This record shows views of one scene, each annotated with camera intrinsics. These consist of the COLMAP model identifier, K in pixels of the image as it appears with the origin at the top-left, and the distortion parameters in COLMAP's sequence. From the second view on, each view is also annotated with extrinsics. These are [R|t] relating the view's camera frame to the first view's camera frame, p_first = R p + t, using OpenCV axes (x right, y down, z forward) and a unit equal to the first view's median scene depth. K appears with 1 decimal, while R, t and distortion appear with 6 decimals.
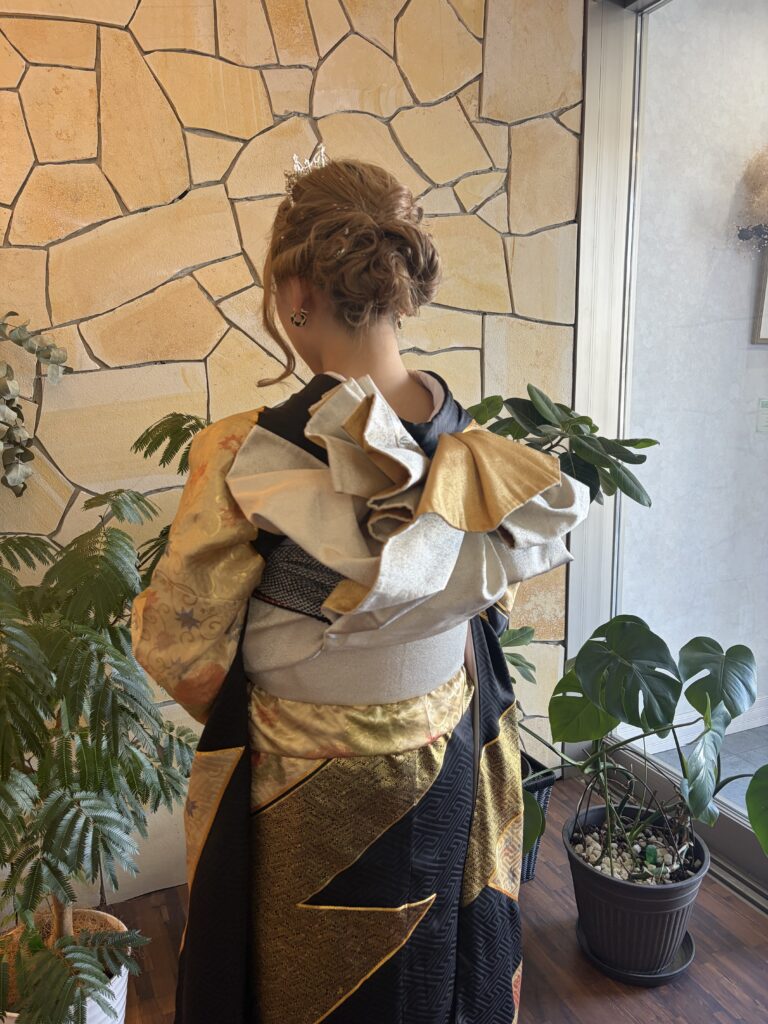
lens RADIAL K [[798.7, 0, 383.4], [0, 798.7, 527.3], [0, 0, 1]] dist [0.047999, -0.063260]
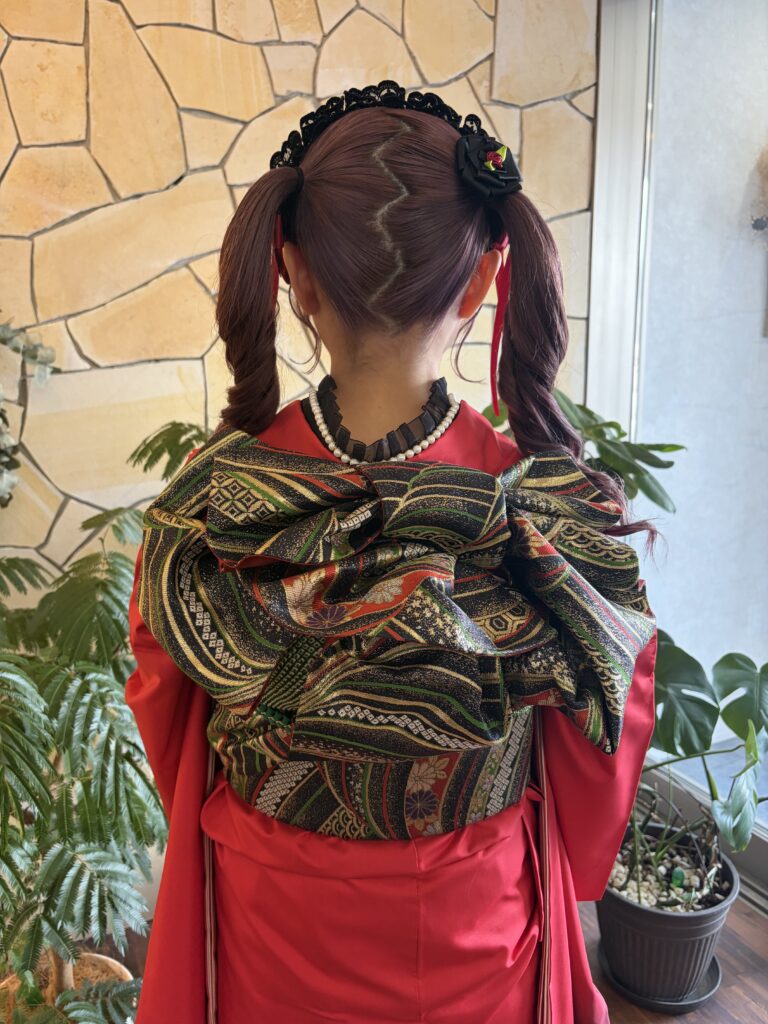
lens RADIAL K [[798.7, 0, 385.1], [0, 798.7, 520.3], [0, 0, 1]] dist [0.047999, -0.063260]
pose [[0.999505, -0.005891, 0.030910, -0.040703], [0.005455, 0.999885, 0.014158, -0.032051], [-0.030990, -0.013982, 0.999422, 0.056775]]
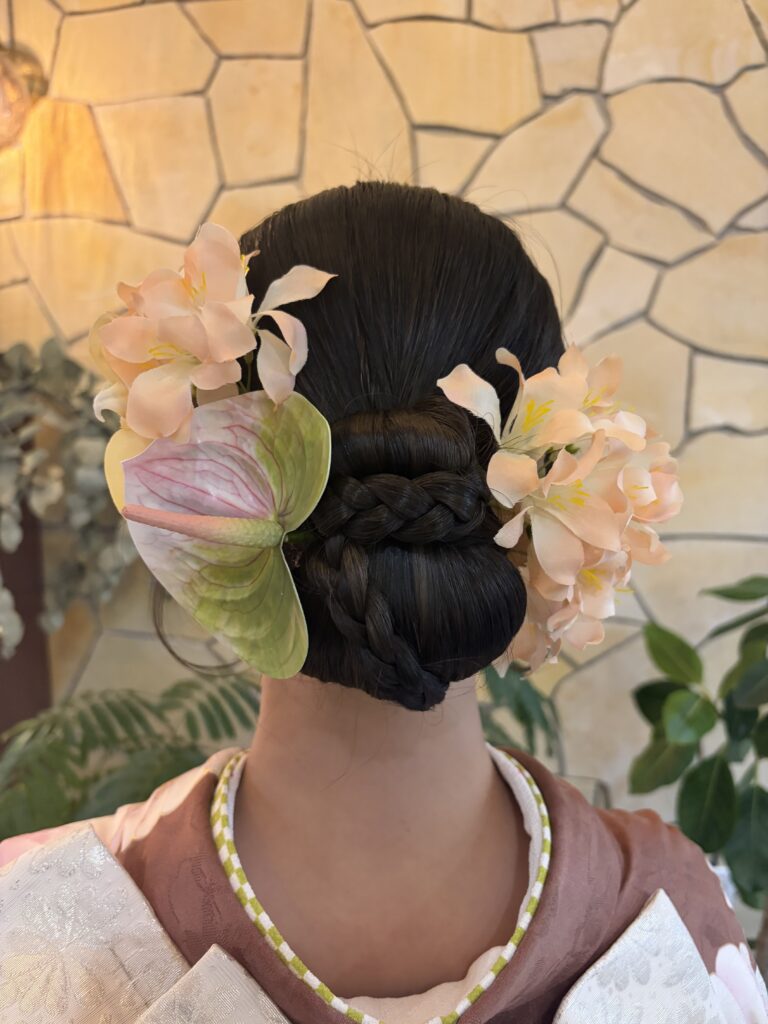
lens RADIAL K [[798.7, 0, 363.9], [0, 798.7, 523.6], [0, 0, 1]] dist [0.047999, -0.063260]
pose [[0.922633, 0.108917, -0.369979, 0.019335], [-0.103935, 0.994022, 0.033439, -0.151792], [0.371410, 0.007601, 0.928438, 0.298882]]
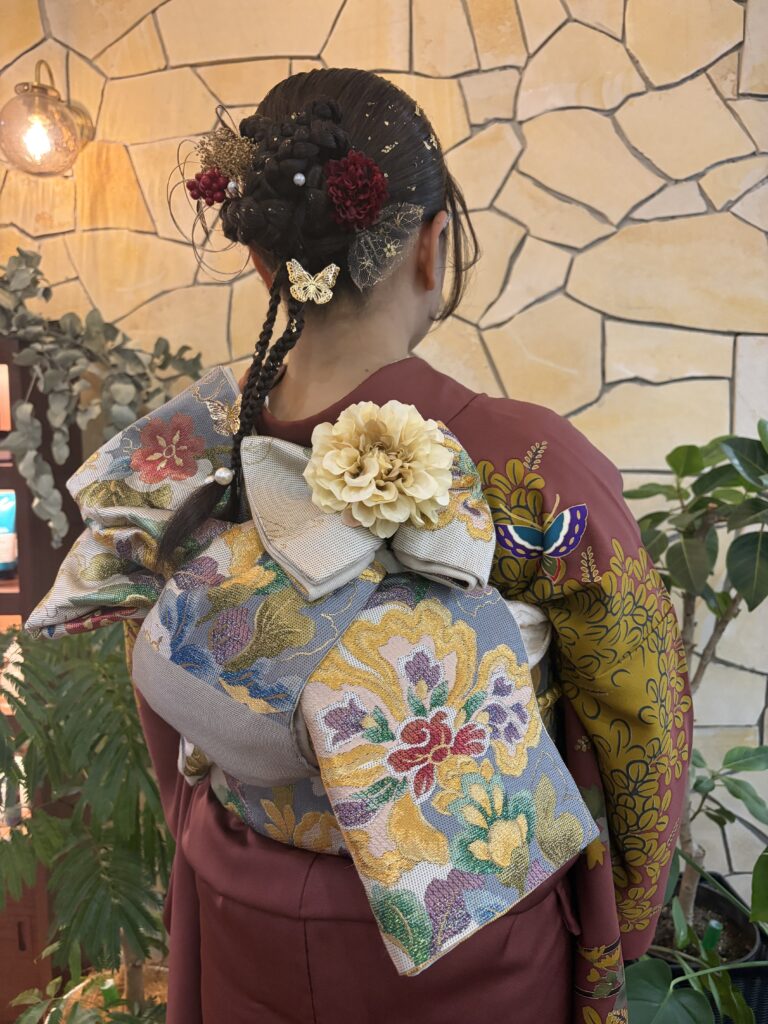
lens RADIAL K [[798.7, 0, 366.7], [0, 798.7, 516.0], [0, 0, 1]] dist [0.047999, -0.063260]
pose [[0.904765, 0.055564, -0.422271, 0.164531], [-0.086476, 0.994768, -0.054391, -0.016240], [0.417039, 0.085728, 0.904837, 0.172938]]
